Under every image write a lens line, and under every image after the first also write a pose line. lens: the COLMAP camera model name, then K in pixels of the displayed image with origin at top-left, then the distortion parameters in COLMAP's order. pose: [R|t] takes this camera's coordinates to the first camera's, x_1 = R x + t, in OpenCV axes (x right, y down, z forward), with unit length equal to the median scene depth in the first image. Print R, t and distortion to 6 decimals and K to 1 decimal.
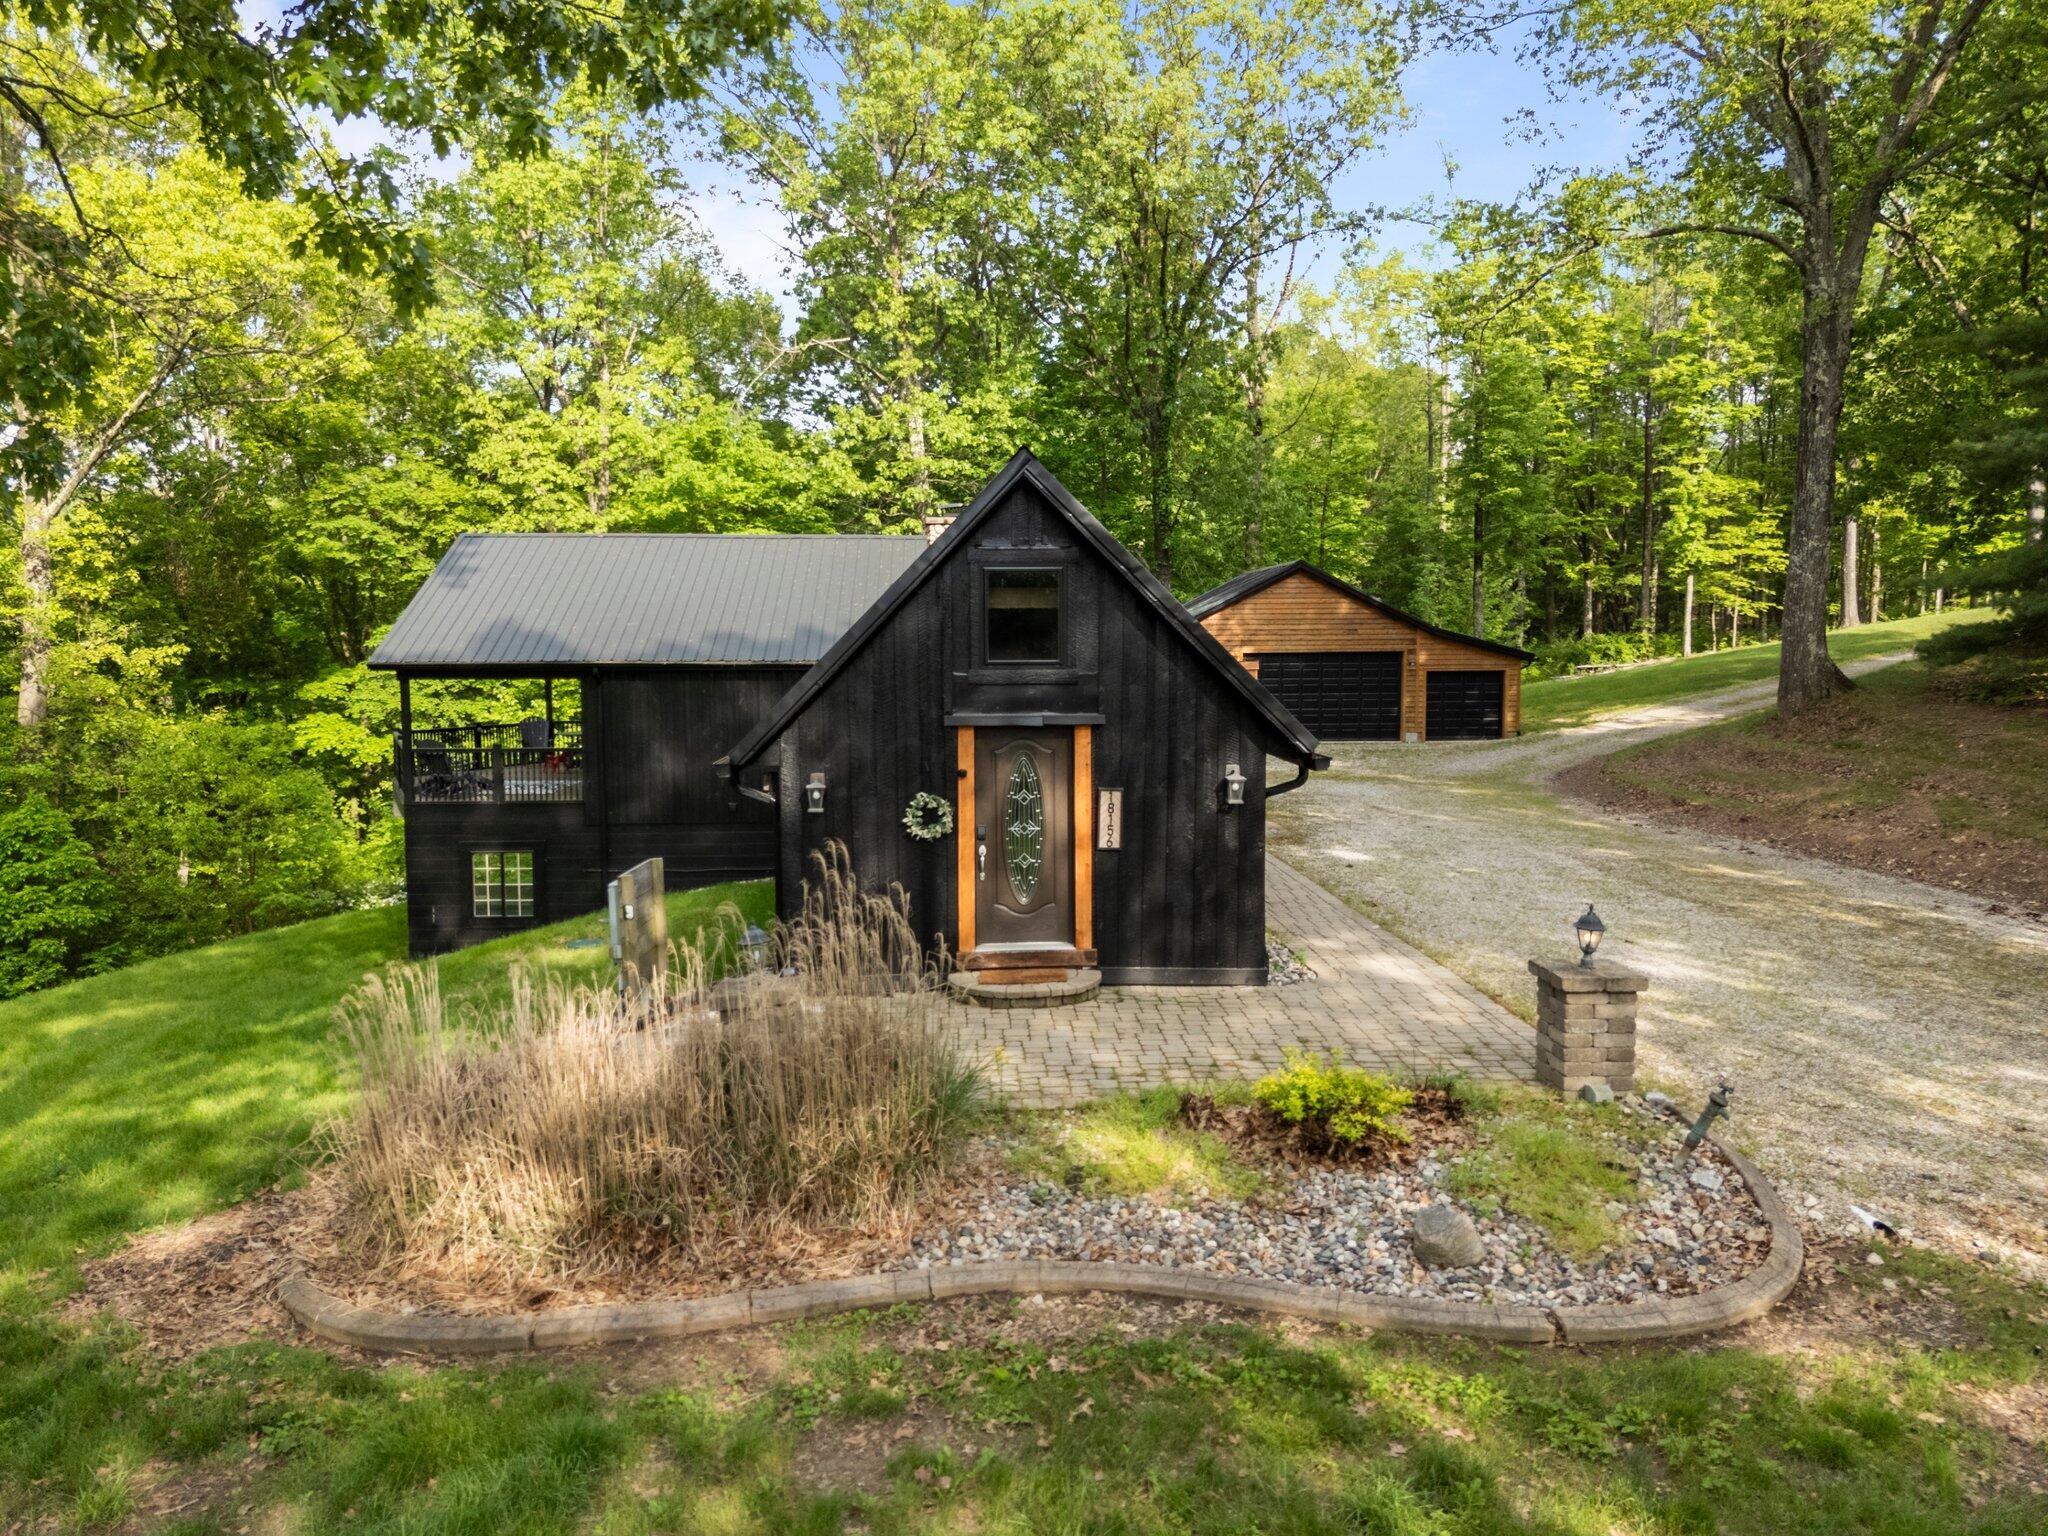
lens RADIAL K [[1443.8, 0, 1024.0], [0, 1443.8, 768.0], [0, 0, 1]] dist [0.055159, -0.001973]
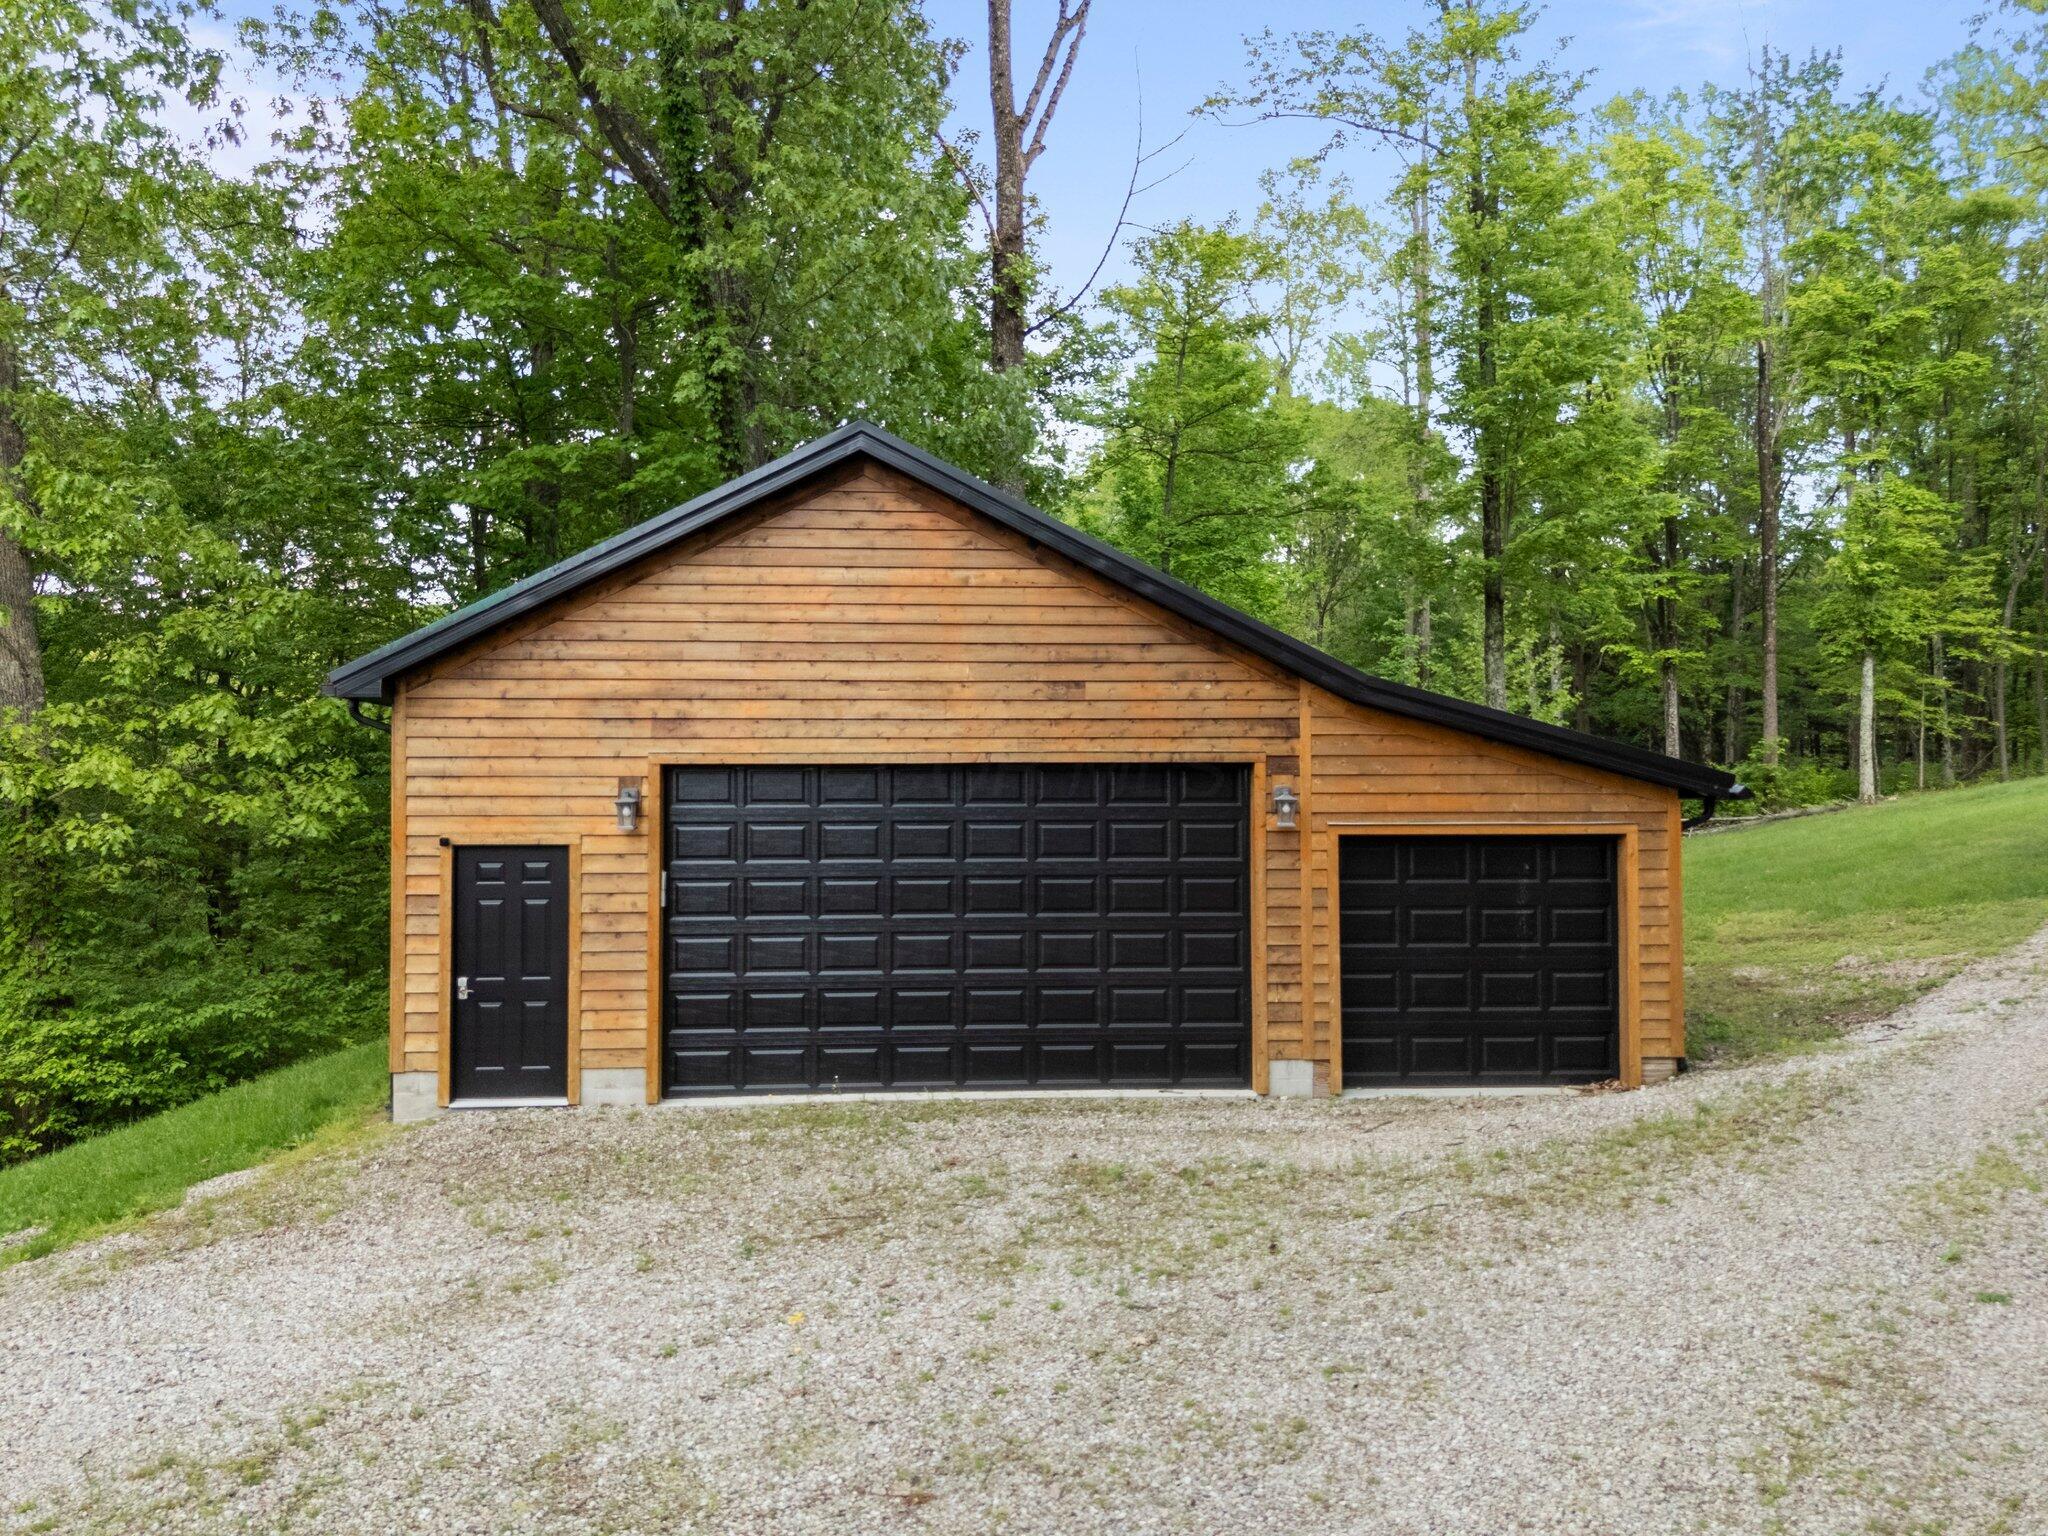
lens RADIAL K [[1443.8, 0, 1024.0], [0, 1443.8, 768.0], [0, 0, 1]] dist [0.055159, -0.001973]
pose [[0.999974, 0.002555, -0.006685, 0.217490], [-0.003217, 0.994877, -0.101041, -0.050943], [0.006393, 0.101060, 0.994860, 0.717967]]
